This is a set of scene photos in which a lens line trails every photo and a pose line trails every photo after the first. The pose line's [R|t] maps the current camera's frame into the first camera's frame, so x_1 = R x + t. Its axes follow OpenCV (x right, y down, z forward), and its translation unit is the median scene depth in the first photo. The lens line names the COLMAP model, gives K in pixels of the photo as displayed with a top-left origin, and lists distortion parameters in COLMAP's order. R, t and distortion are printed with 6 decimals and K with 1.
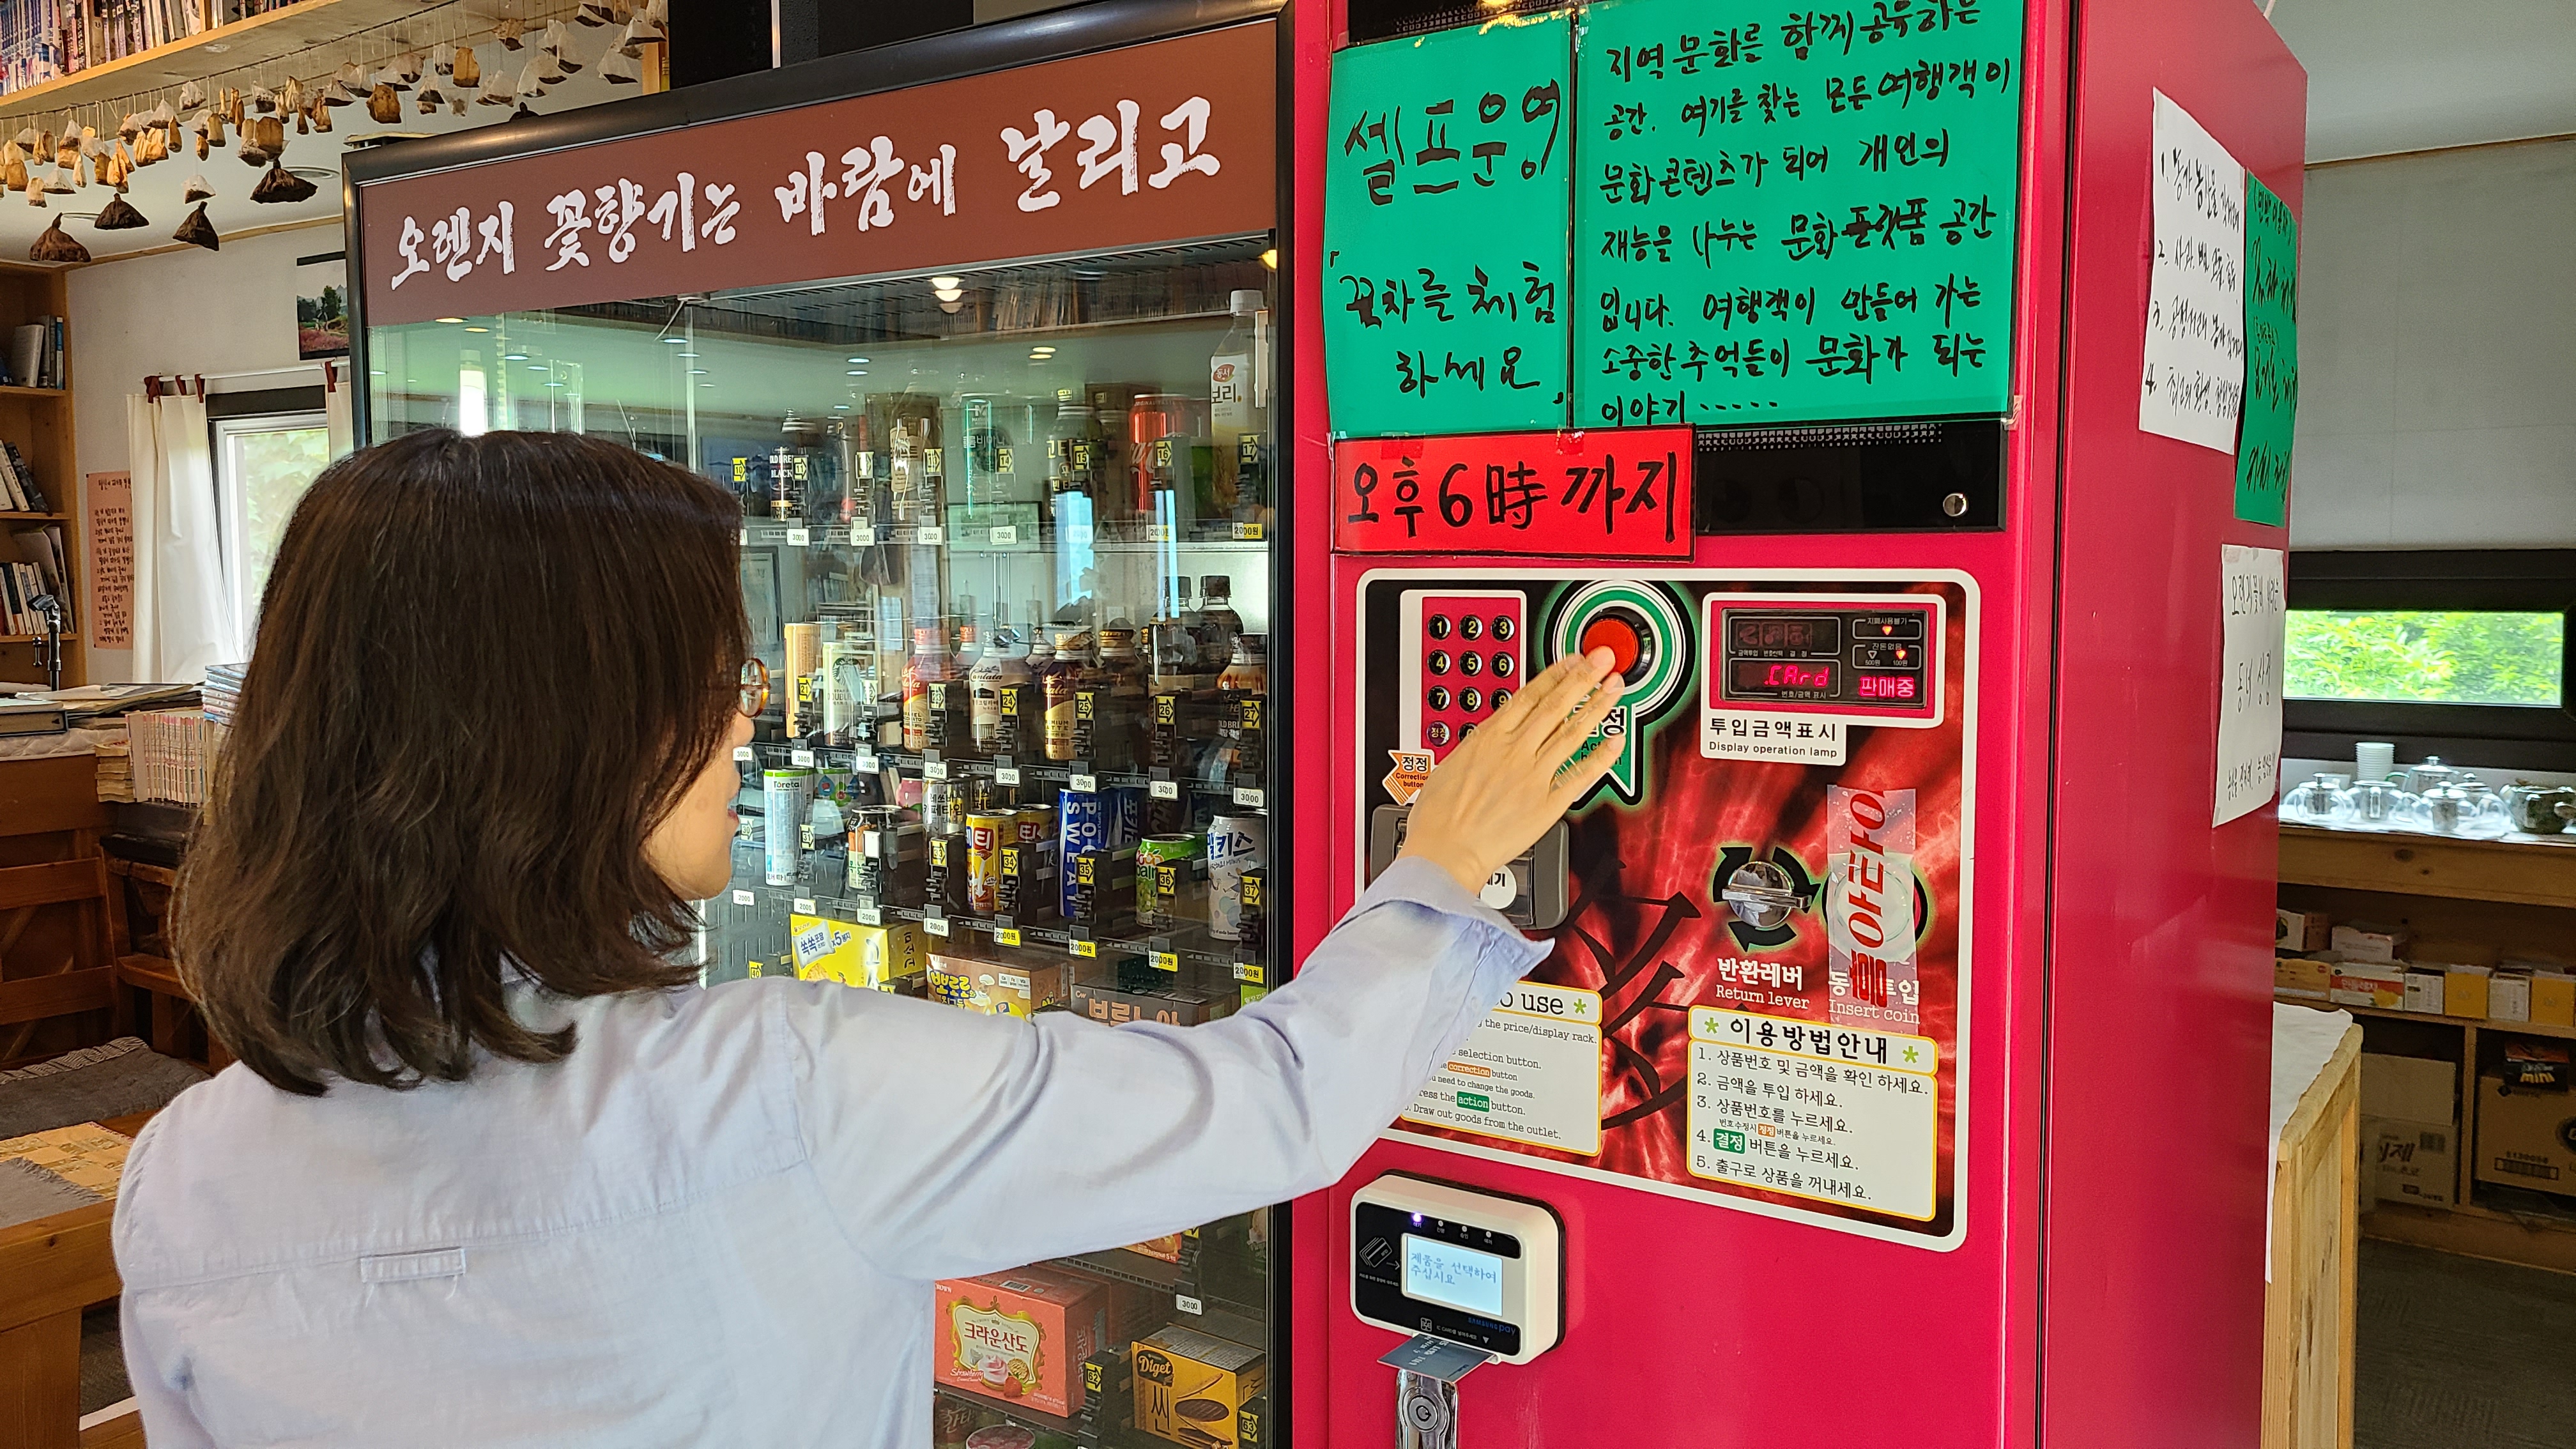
lens RADIAL K [[1929.4, 0, 1290.5], [0, 1929.4, 704.1], [0, 0, 1]] dist [0.063770, -0.056122]
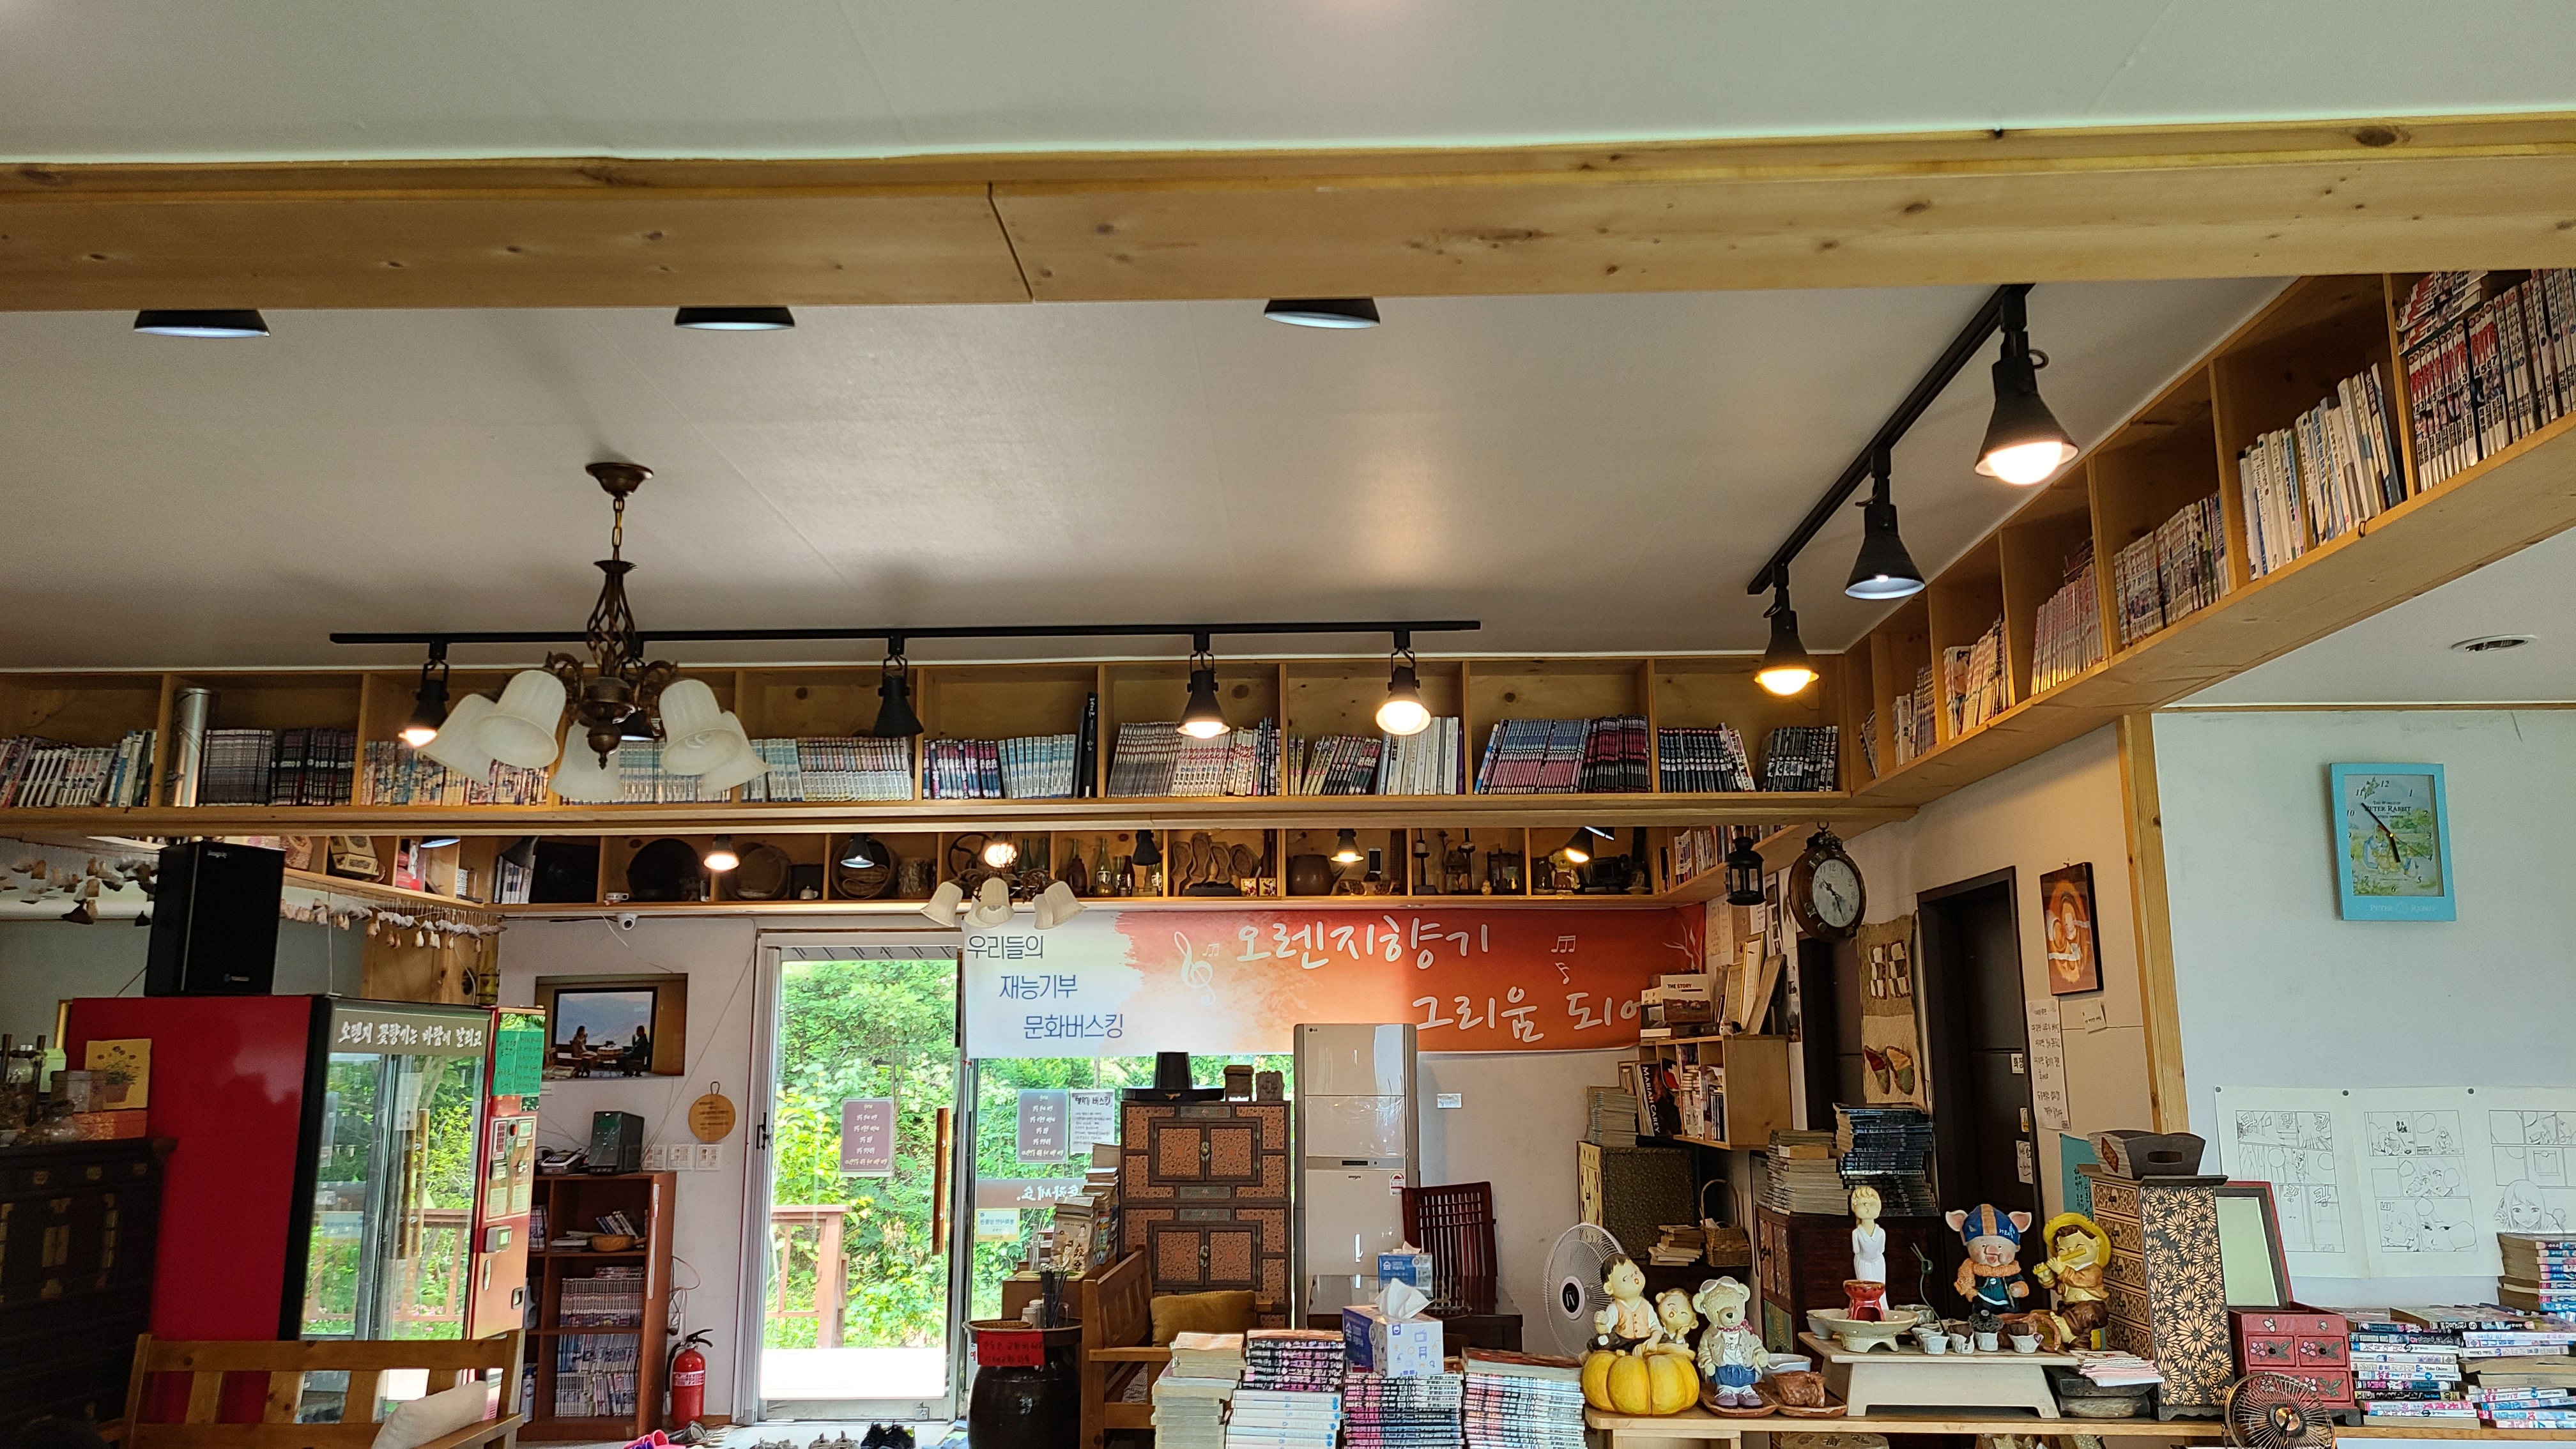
lens RADIAL K [[1929.4, 0, 1290.5], [0, 1929.4, 704.1], [0, 0, 1]] dist [0.063770, -0.056122]
pose [[-0.539761, 0.159079, 0.826651, -6.476822], [0.068916, 0.987037, -0.144945, -0.291694], [-0.838993, -0.021266, -0.543727, 2.275899]]
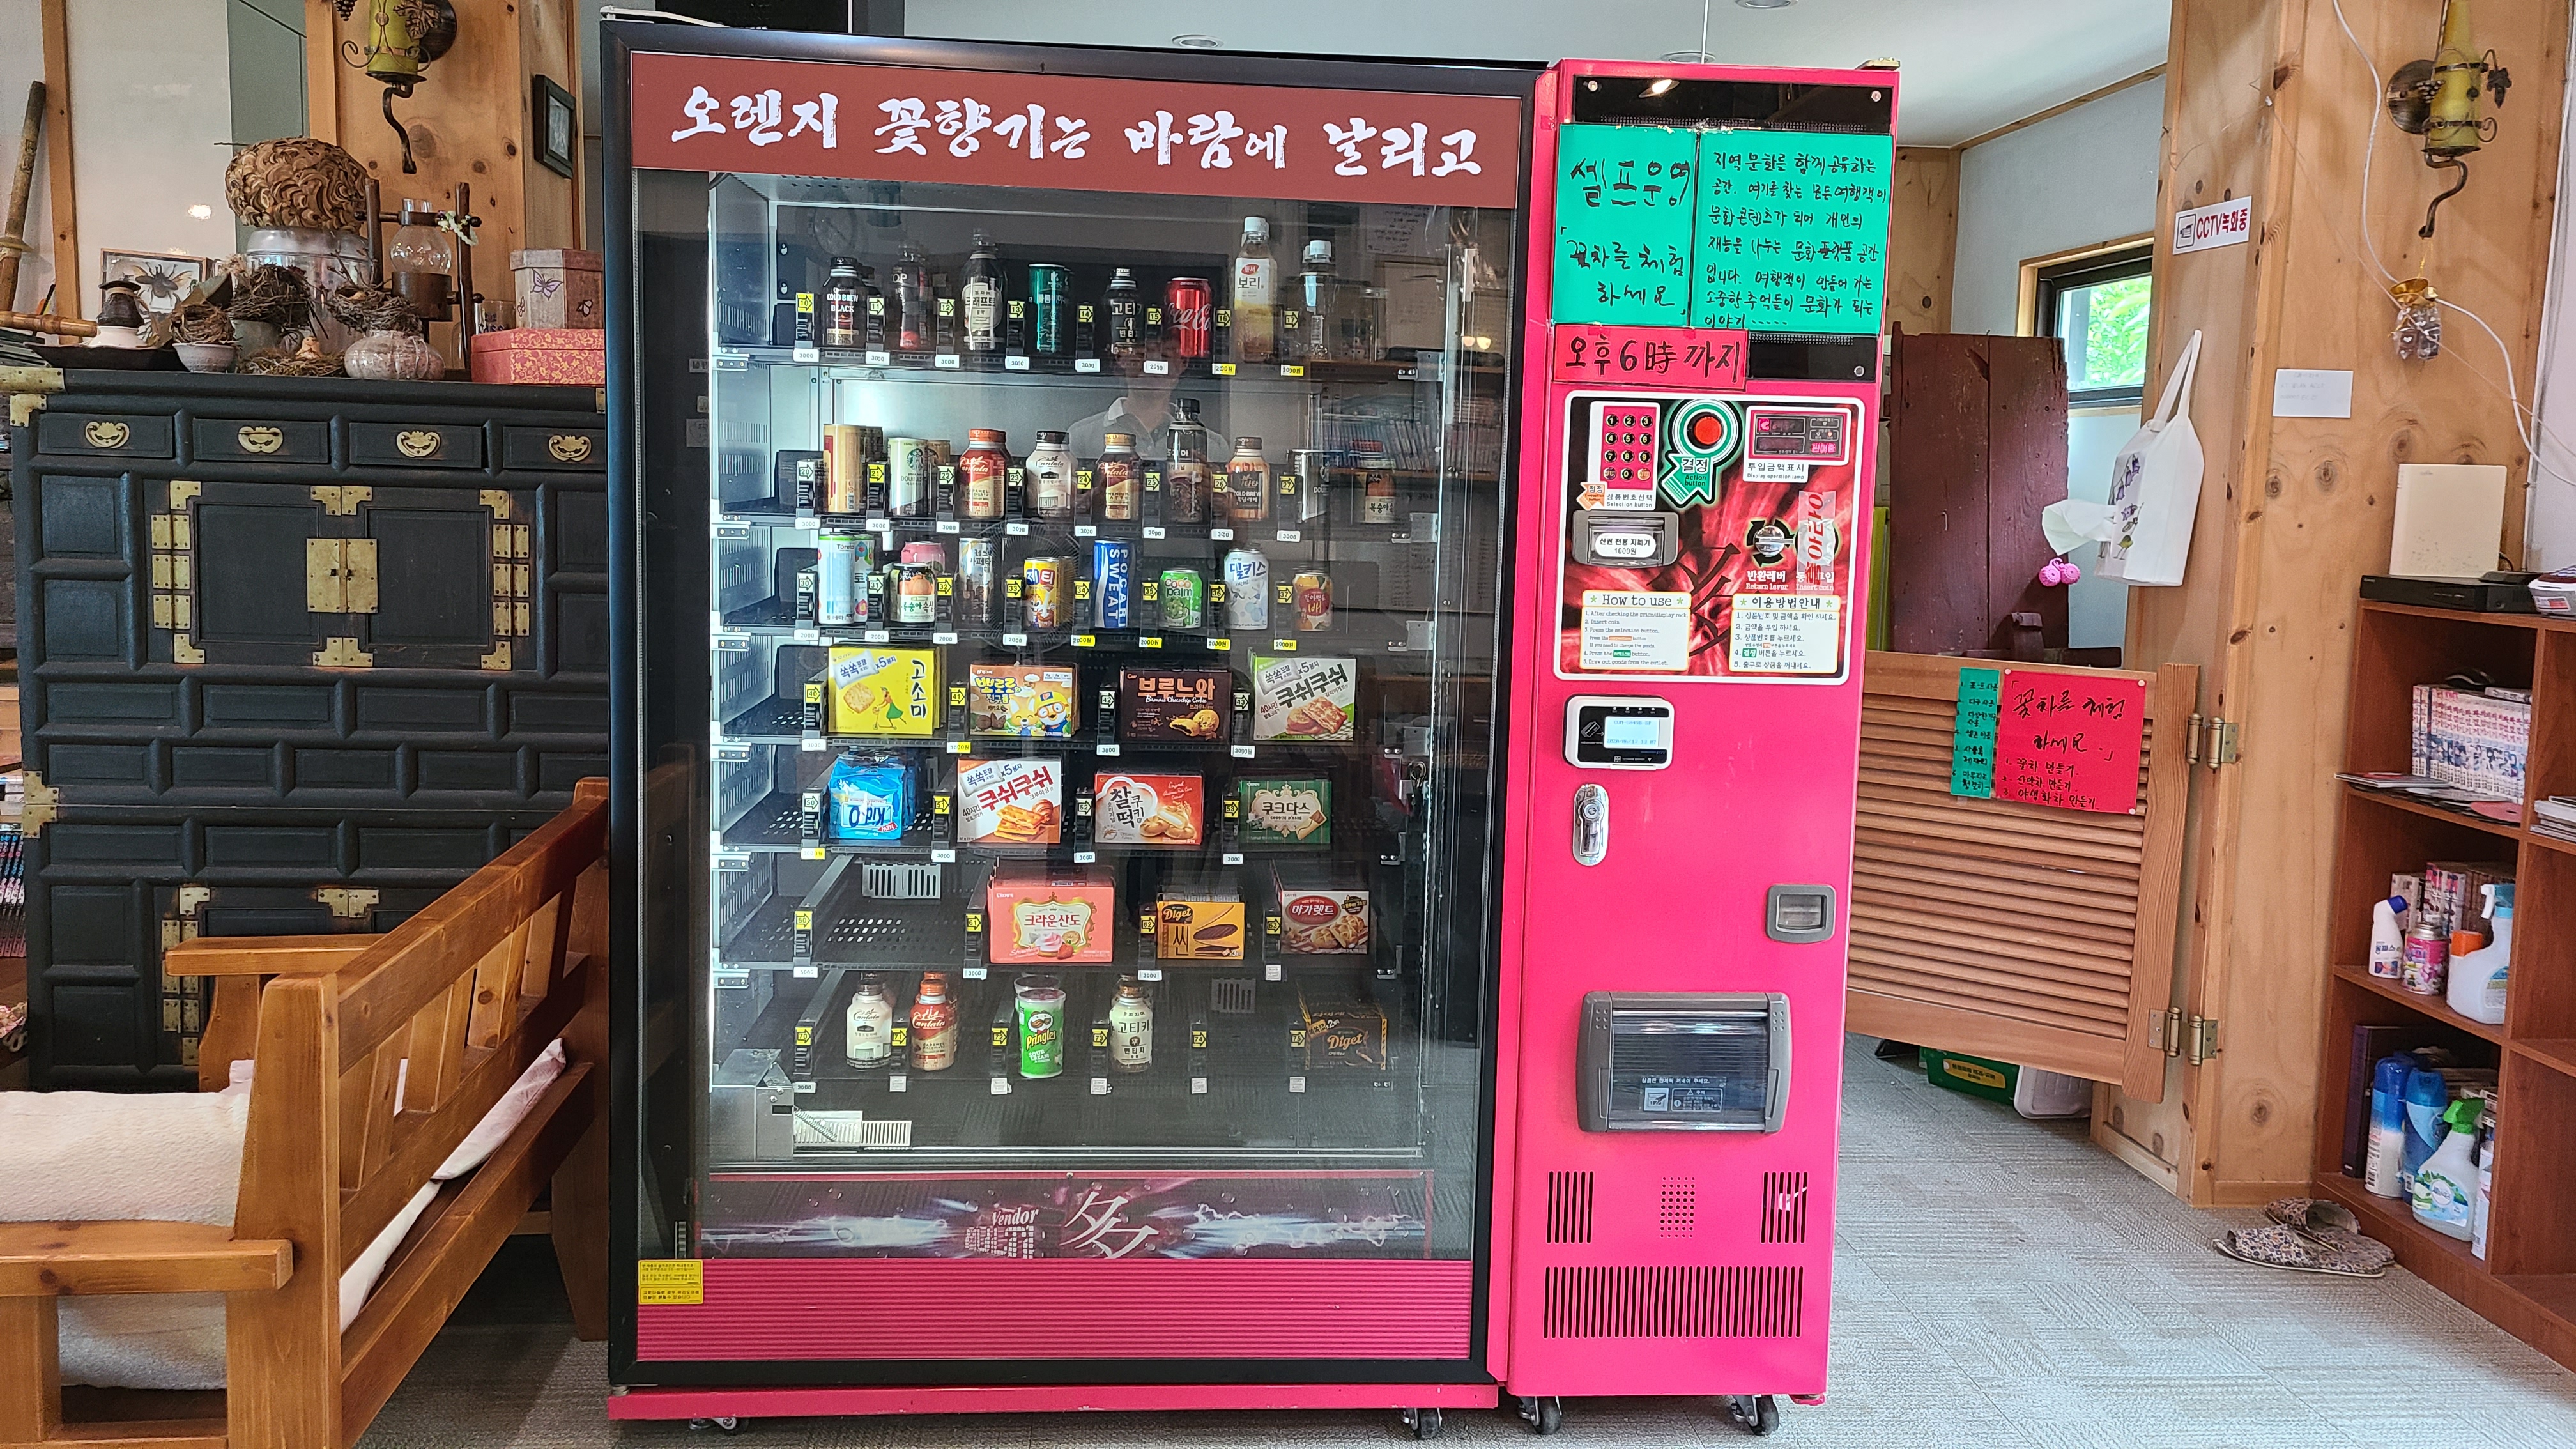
lens RADIAL K [[1929.4, 0, 1290.5], [0, 1929.4, 704.1], [0, 0, 1]] dist [0.063770, -0.056122]
pose [[0.775126, -0.053870, 0.629506, -1.503162], [0.019350, 0.997915, 0.061571, 0.127499], [-0.631510, -0.035544, 0.774553, -0.379609]]
